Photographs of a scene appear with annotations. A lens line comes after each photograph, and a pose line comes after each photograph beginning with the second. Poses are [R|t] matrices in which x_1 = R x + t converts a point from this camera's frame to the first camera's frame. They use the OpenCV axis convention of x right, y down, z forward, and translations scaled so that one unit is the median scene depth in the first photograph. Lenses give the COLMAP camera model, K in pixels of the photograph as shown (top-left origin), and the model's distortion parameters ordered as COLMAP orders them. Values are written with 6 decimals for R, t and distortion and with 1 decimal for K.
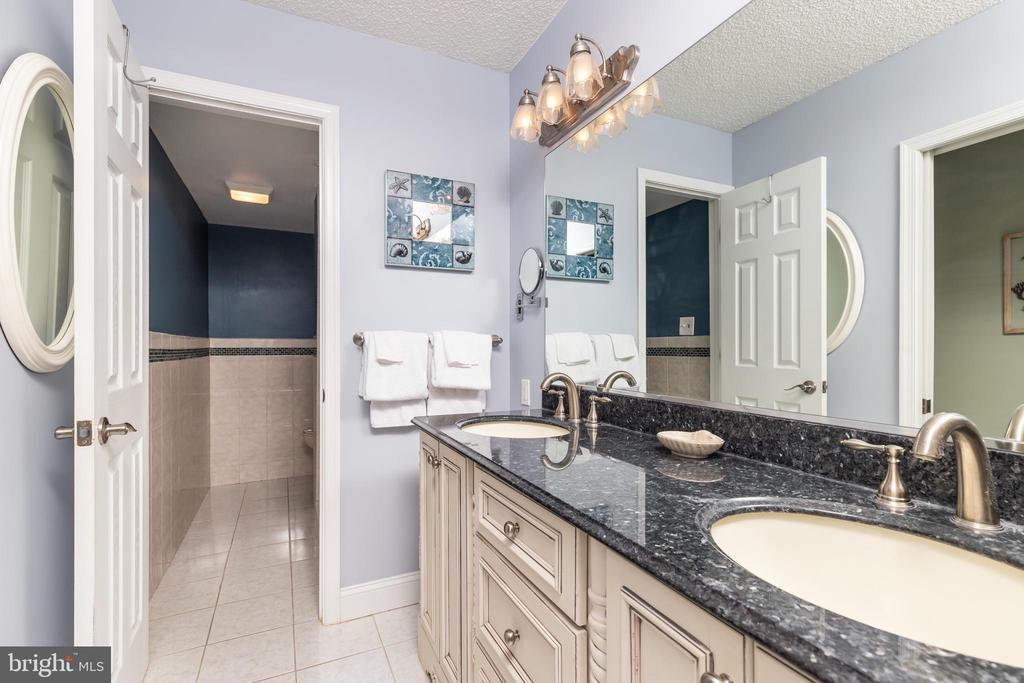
lens RADIAL K [[466.7, 0, 507.7], [0, 466.7, 340.9], [0, 0, 1]] dist [0.000058, -0.000458]
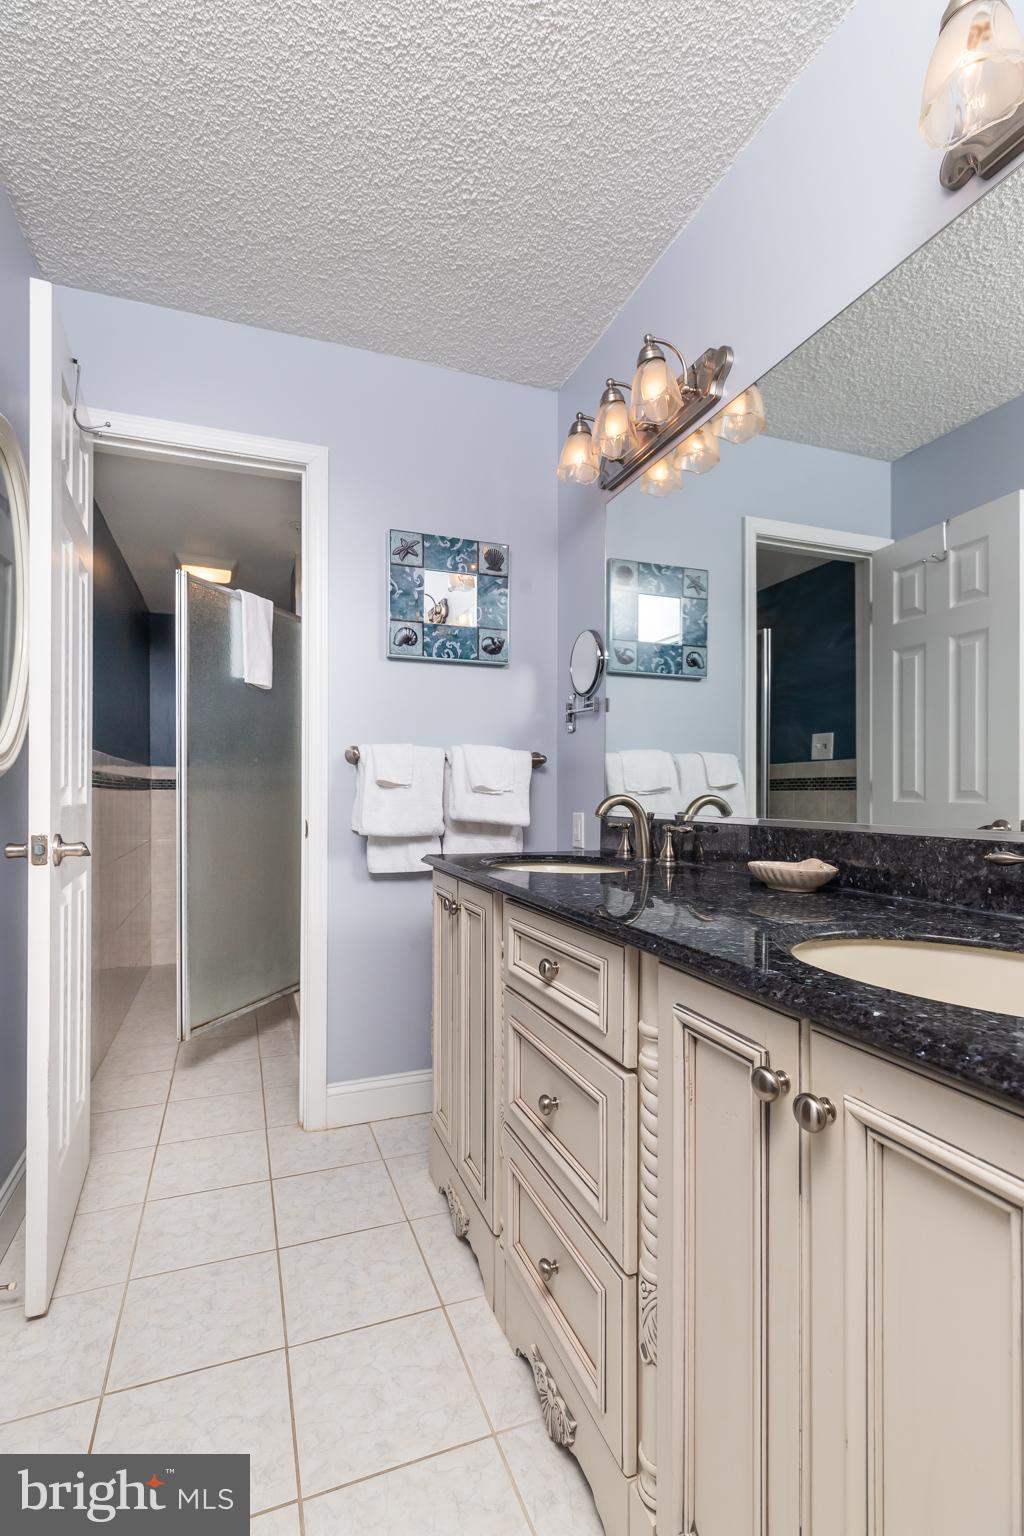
lens RADIAL K [[700.1, 0, 495.1], [0, 700.1, 769.6], [0, 0, 1]] dist [0.000058, -0.000458]
pose [[0.995415, 0.000450, -0.095651, 0.014771], [-0.002741, 0.999712, -0.023822, 0.045827], [0.095613, 0.023975, 0.995130, -0.090704]]
